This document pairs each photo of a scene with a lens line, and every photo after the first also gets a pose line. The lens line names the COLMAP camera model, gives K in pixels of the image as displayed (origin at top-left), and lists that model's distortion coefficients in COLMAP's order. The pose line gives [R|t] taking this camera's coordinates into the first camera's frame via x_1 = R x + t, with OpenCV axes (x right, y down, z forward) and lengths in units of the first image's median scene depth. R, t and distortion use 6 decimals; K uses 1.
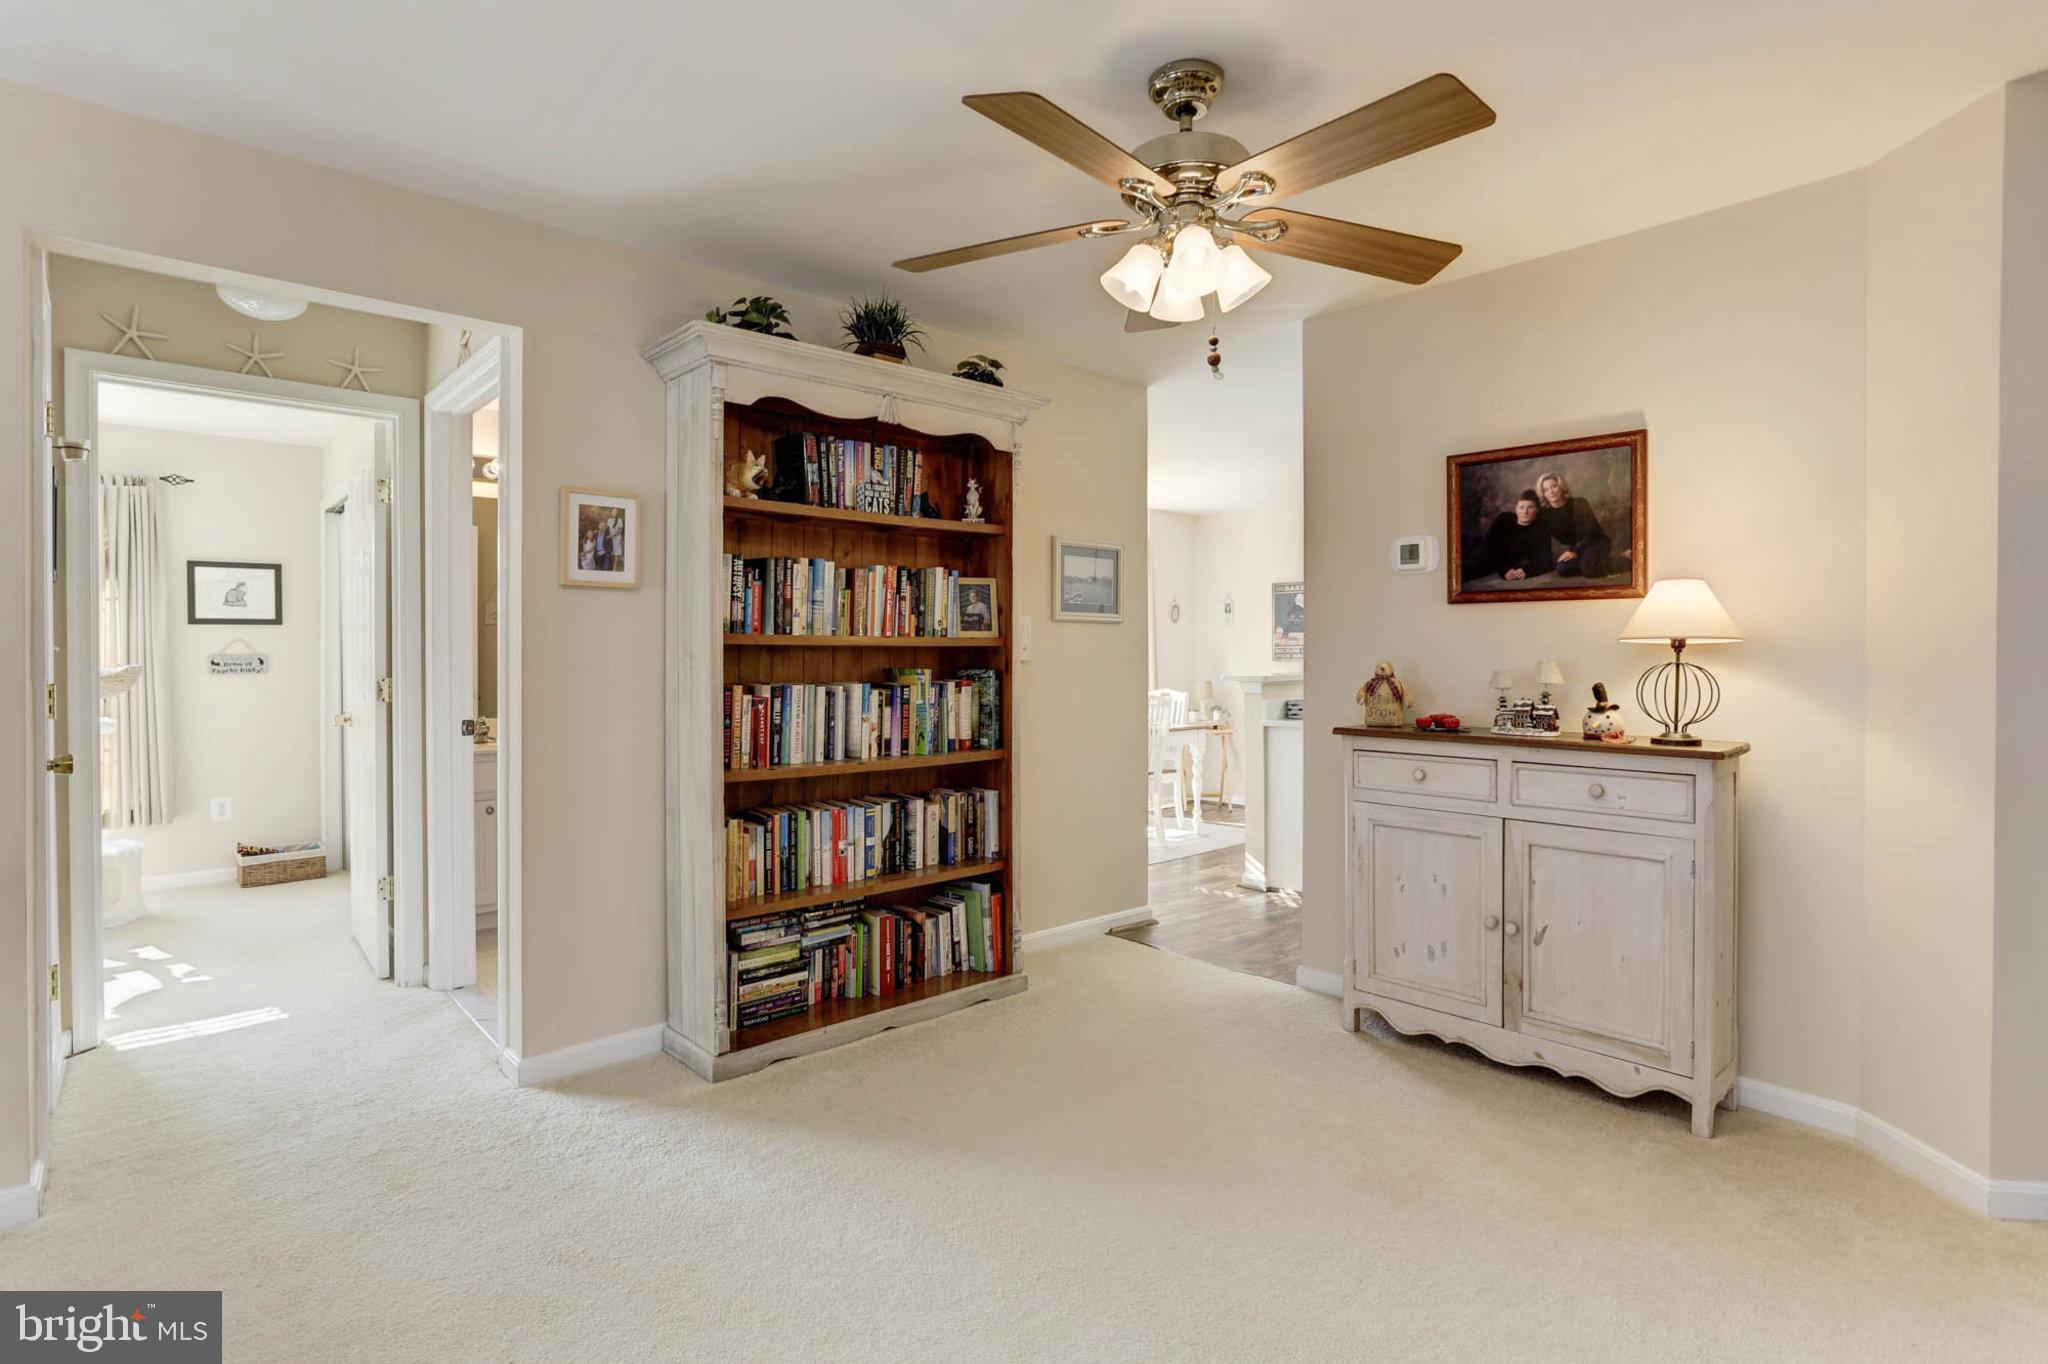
lens RADIAL K [[1018.9, 0, 1023.6], [0, 1018.9, 661.3], [0, 0, 1]] dist [-0.049497, 0.012398]
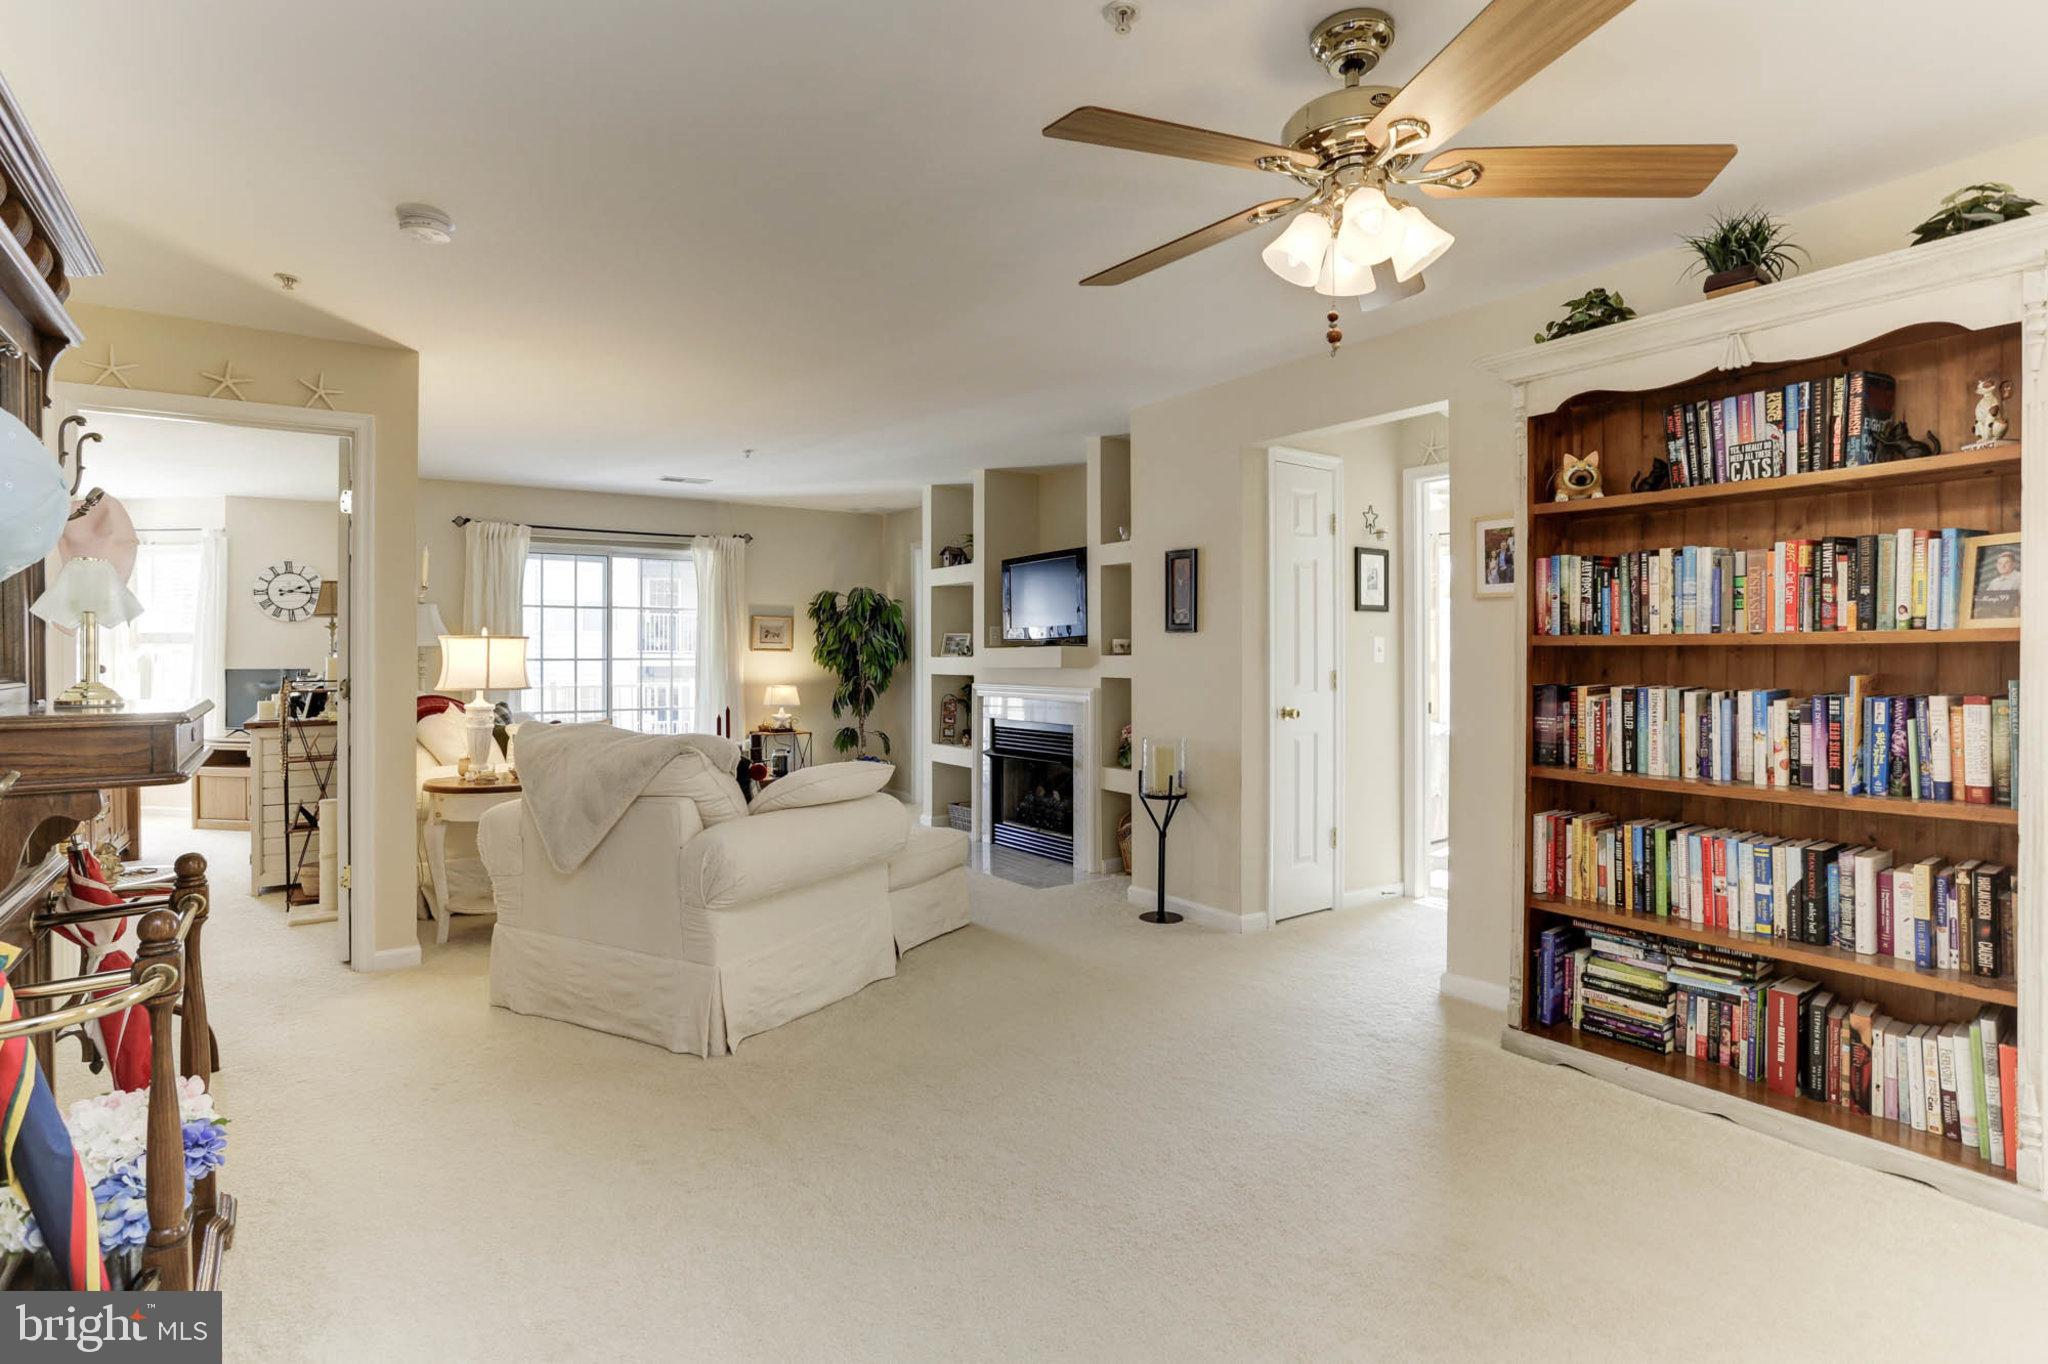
lens RADIAL K [[1018.9, 0, 1011.5], [0, 1018.9, 647.0], [0, 0, 1]] dist [-0.049497, 0.012398]
pose [[-0.149873, -0.008533, -0.988668, 0.725557], [-0.007808, 0.999942, -0.007447, -0.002706], [0.988674, 0.006604, -0.149931, 0.543959]]
